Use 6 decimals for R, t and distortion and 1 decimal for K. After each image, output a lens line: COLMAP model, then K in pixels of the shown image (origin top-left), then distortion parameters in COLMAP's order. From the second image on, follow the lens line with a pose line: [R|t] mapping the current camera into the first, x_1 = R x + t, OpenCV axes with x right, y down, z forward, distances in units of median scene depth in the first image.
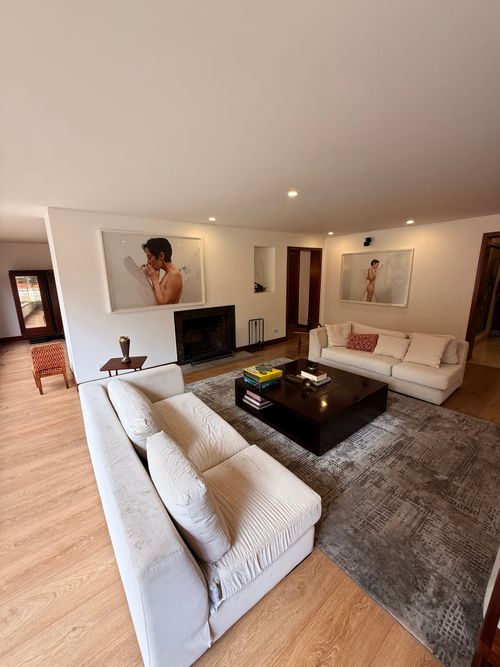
lens RADIAL K [[270.5, 0, 251.8], [0, 270.5, 335.1], [0, 0, 1]] dist [-0.004435, 0.000111]
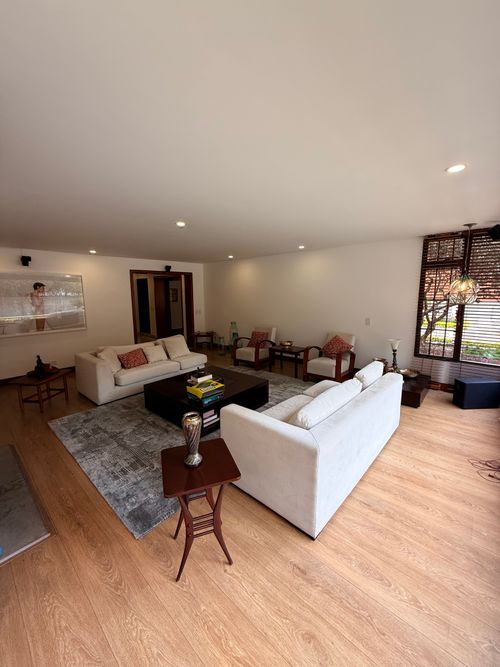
lens RADIAL K [[270.5, 0, 255.2], [0, 270.5, 332.5], [0, 0, 1]] dist [-0.004435, 0.000111]
pose [[-0.200152, -0.124620, 0.971807, -1.031079], [0.239719, 0.955502, 0.171902, -0.205529], [-0.949986, 0.267367, -0.161372, 0.986968]]
